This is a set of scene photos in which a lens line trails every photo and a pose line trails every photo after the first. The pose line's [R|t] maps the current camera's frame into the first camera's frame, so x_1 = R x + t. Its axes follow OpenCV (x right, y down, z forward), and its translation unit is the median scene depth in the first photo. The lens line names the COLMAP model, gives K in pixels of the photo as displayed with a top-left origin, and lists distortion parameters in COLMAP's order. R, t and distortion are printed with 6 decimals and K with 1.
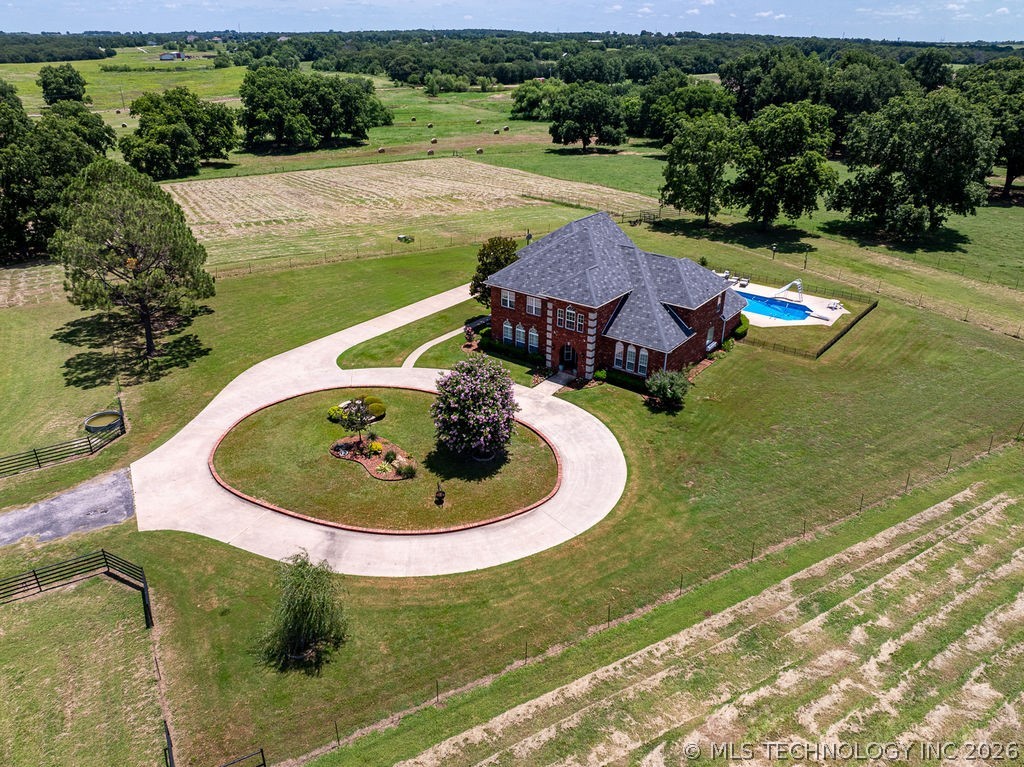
lens RADIAL K [[723.7, 0, 519.4], [0, 723.7, 387.8], [0, 0, 1]] dist [-0.028820, -0.000797]
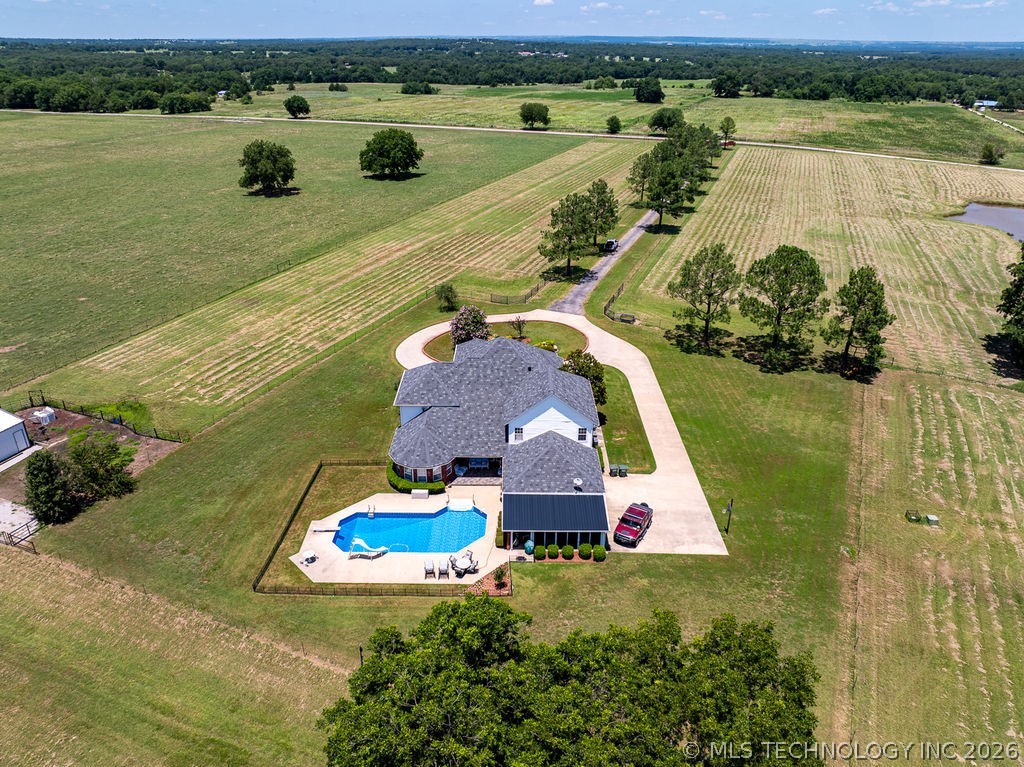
lens RADIAL K [[723.7, 0, 517.7], [0, 723.7, 382.6], [0, 0, 1]] dist [-0.028820, -0.000797]
pose [[-0.799915, 0.246375, -0.547207, 0.705522], [-0.279840, 0.653494, 0.703303, -0.959801], [0.530873, 0.715713, -0.453794, 1.477516]]
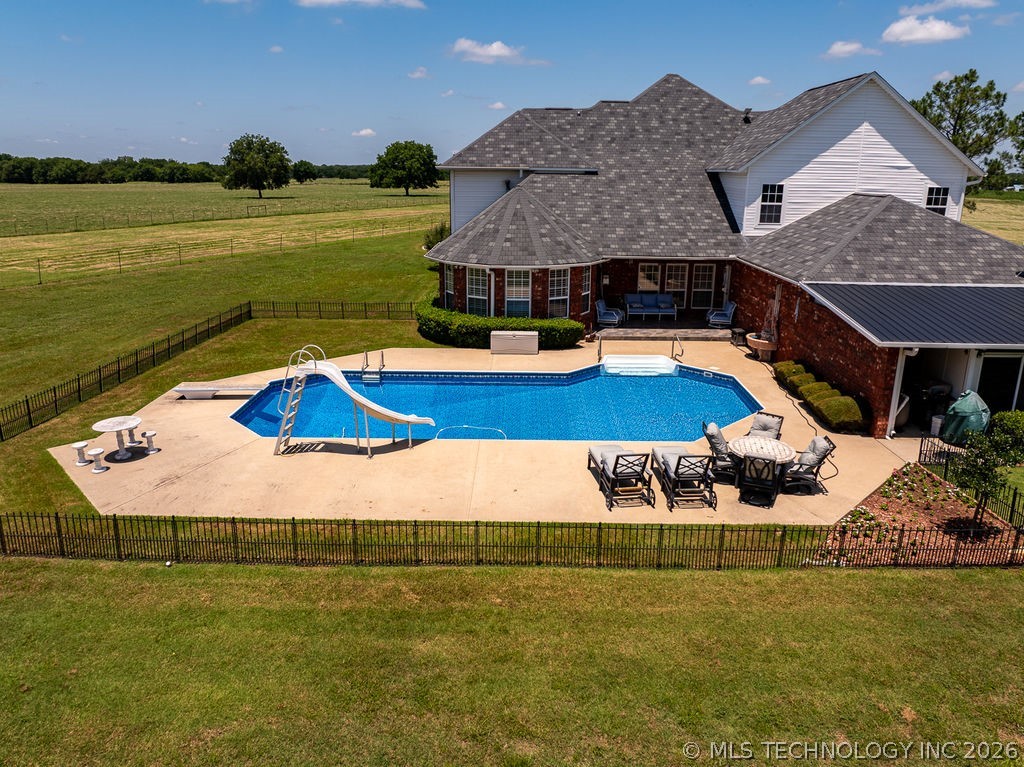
lens RADIAL K [[723.7, 0, 518.7], [0, 723.7, 376.5], [0, 0, 1]] dist [-0.028820, -0.000797]
pose [[-0.801030, 0.145209, -0.580745, 0.506027], [-0.283122, 0.762873, 0.581263, -0.303299], [0.527439, 0.630031, -0.569972, 1.271191]]
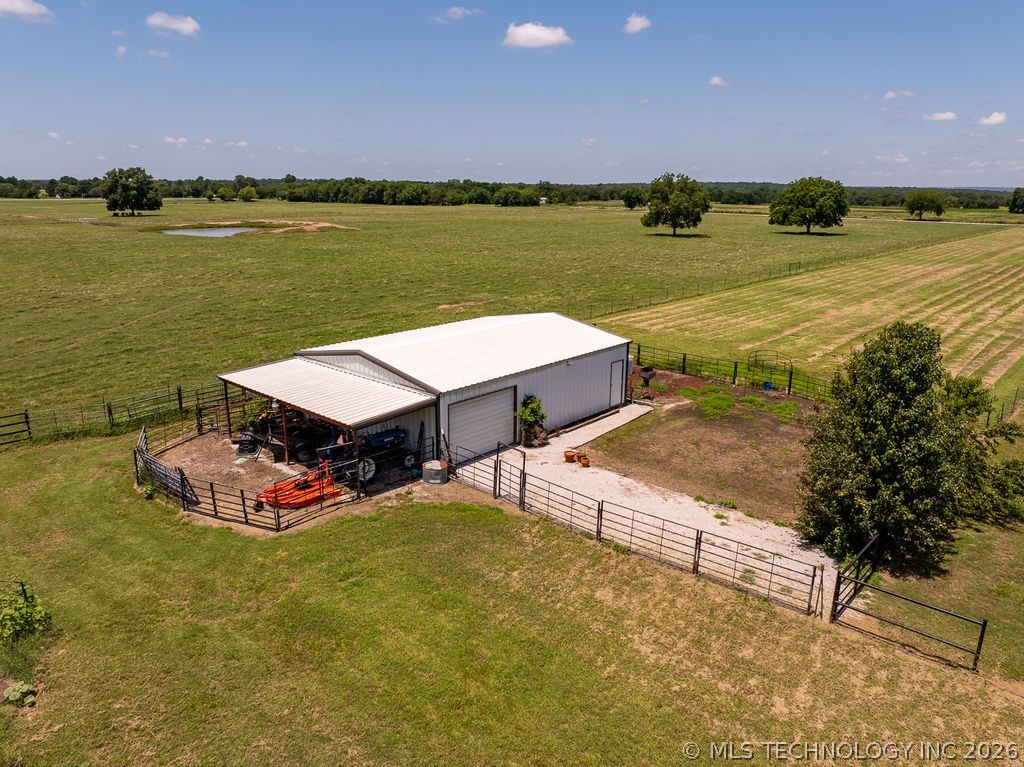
lens RADIAL K [[723.7, 0, 514.7], [0, 723.7, 386.1], [0, 0, 1]] dist [-0.028820, -0.000797]
pose [[-0.956995, 0.060748, -0.283673, 0.958129], [-0.144292, 0.748628, 0.647098, -0.228280], [0.251676, 0.660201, -0.707668, 0.977937]]
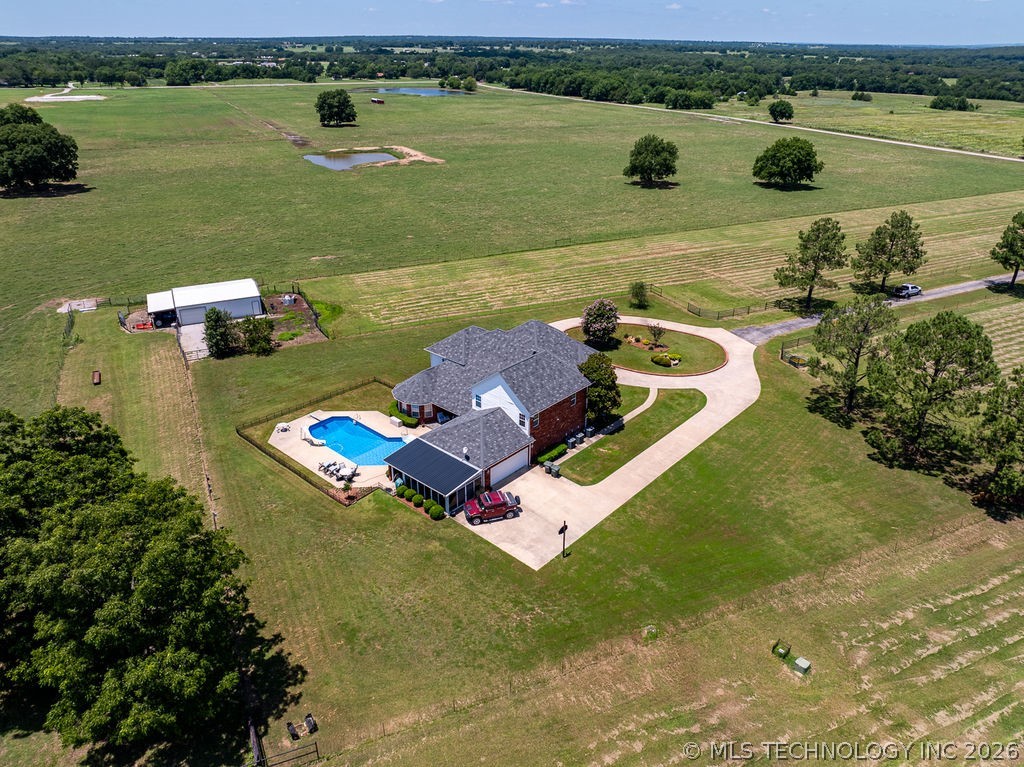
lens RADIAL K [[723.7, 0, 509.7], [0, 723.7, 382.1], [0, 0, 1]] dist [-0.028820, -0.000797]
pose [[-0.995734, -0.054677, 0.074328, 0.027403], [0.025031, 0.615259, 0.787927, -1.089380], [-0.088812, 0.786426, -0.611266, 1.722085]]
